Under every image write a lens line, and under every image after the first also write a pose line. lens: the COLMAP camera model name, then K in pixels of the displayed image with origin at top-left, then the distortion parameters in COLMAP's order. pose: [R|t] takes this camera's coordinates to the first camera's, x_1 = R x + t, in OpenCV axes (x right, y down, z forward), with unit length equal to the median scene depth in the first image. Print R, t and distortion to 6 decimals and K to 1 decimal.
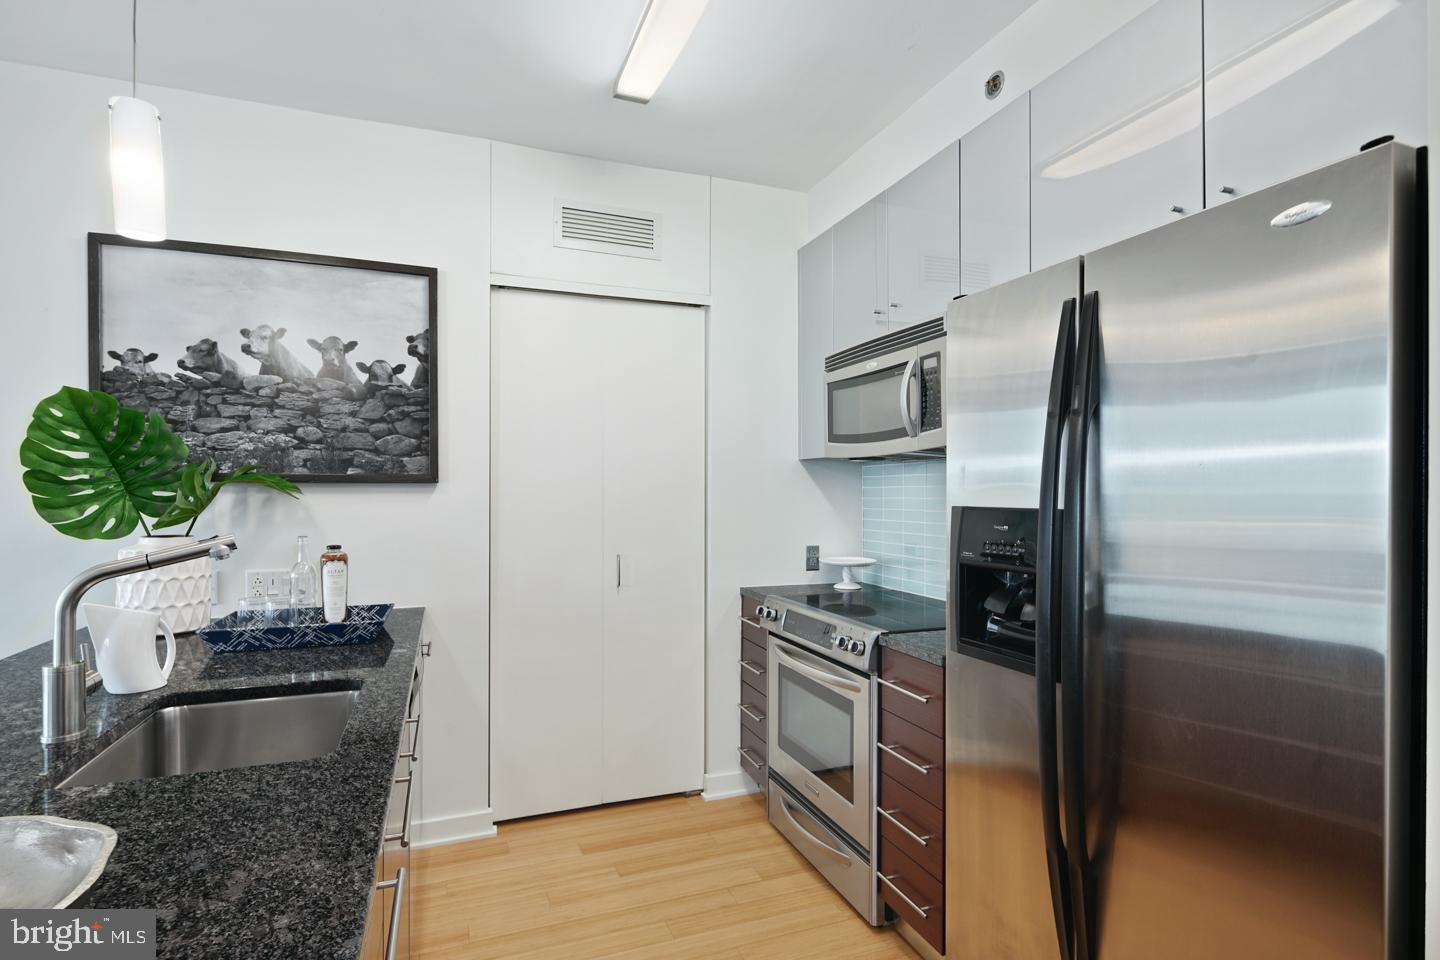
lens RADIAL K [[712.8, 0, 715.2], [0, 712.8, 488.3], [0, 0, 1]] dist [0.014121, 0.000070]
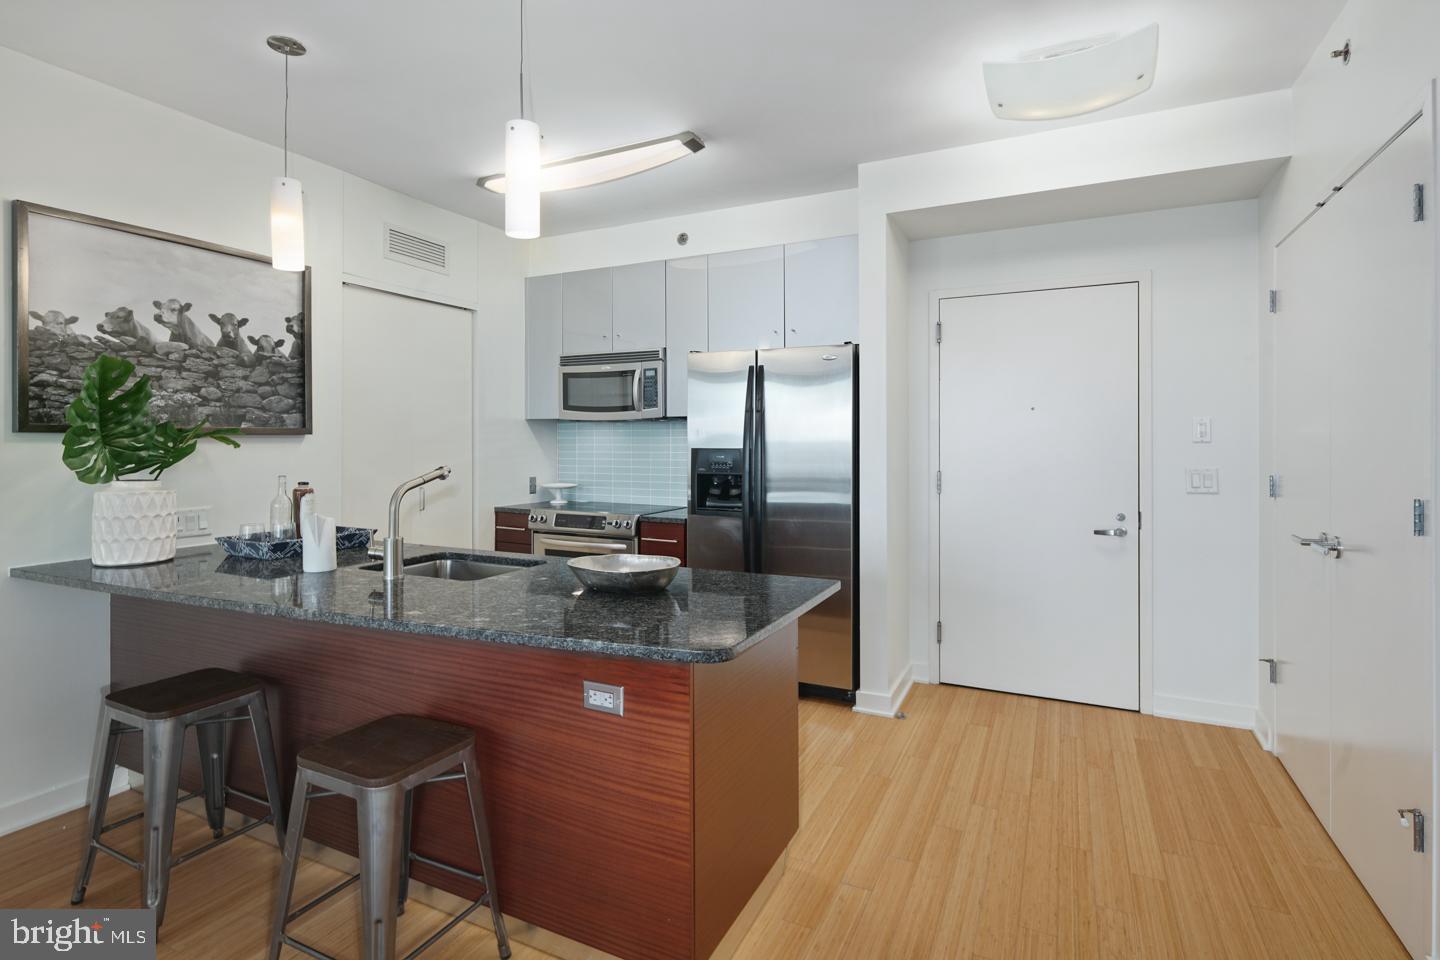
lens RADIAL K [[672.5, 0, 709.7], [0, 672.5, 438.5], [0, 0, 1]] dist [0.001887, 0.000254]
pose [[0.742204, 0.000536, 0.670173, -0.710454], [-0.003074, 0.999992, 0.002605, -0.006608], [-0.670167, -0.003994, 0.742200, -0.392835]]
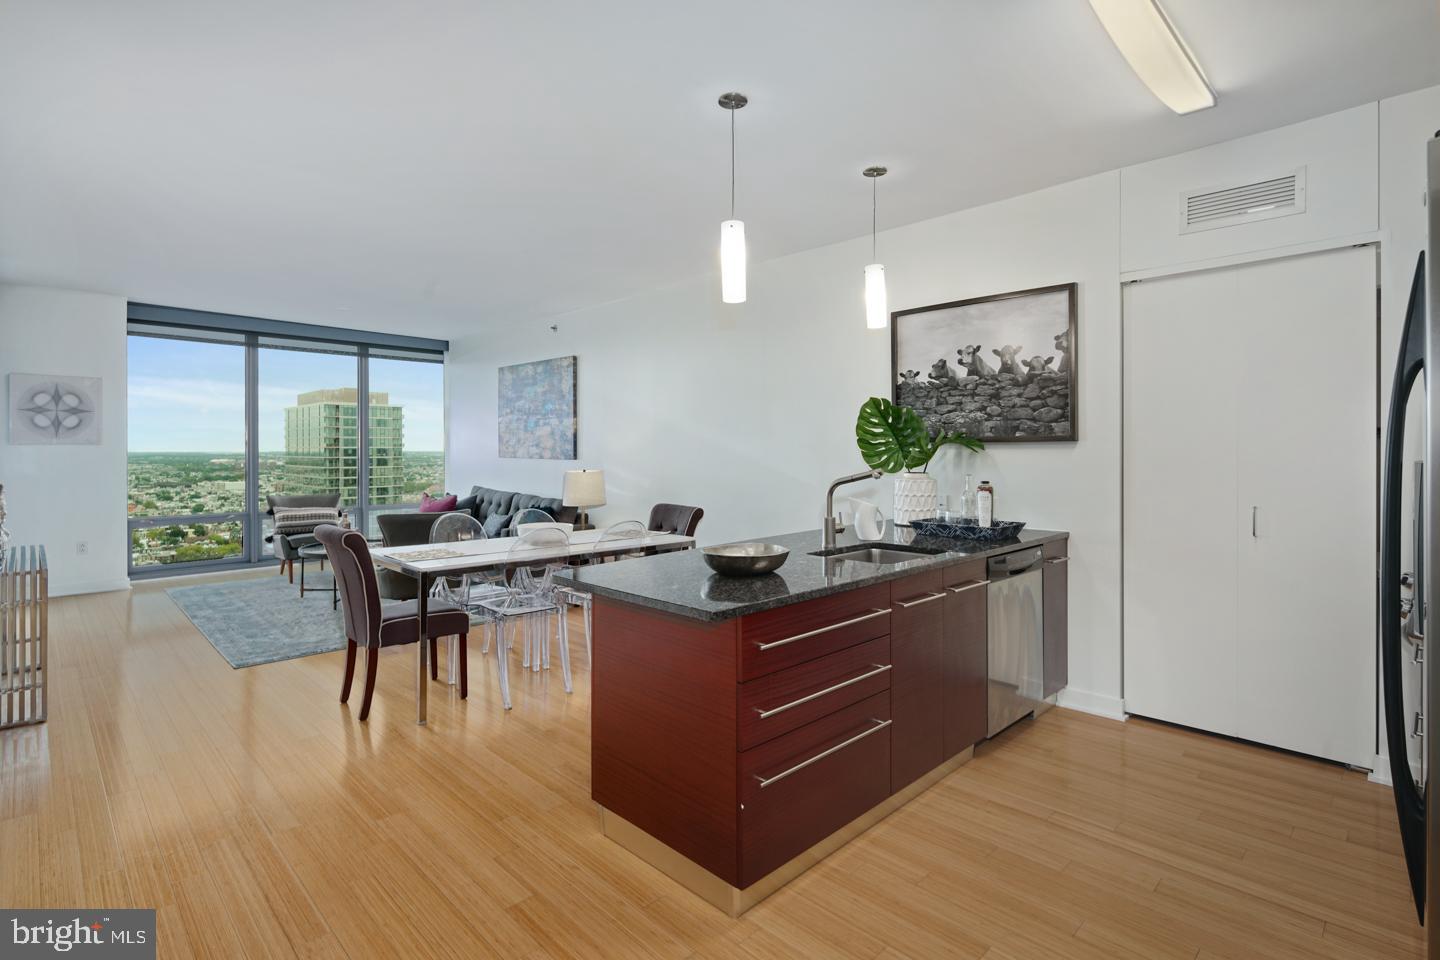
lens RADIAL K [[703.0, 0, 705.7], [0, 703.0, 452.6], [0, 0, 1]] dist [0.003768, 0.000287]
pose [[0.401532, 0.002519, -0.915841, 0.585632], [0.008651, 0.999941, 0.006543, -0.000850], [0.915804, -0.010550, 0.401487, -0.185665]]
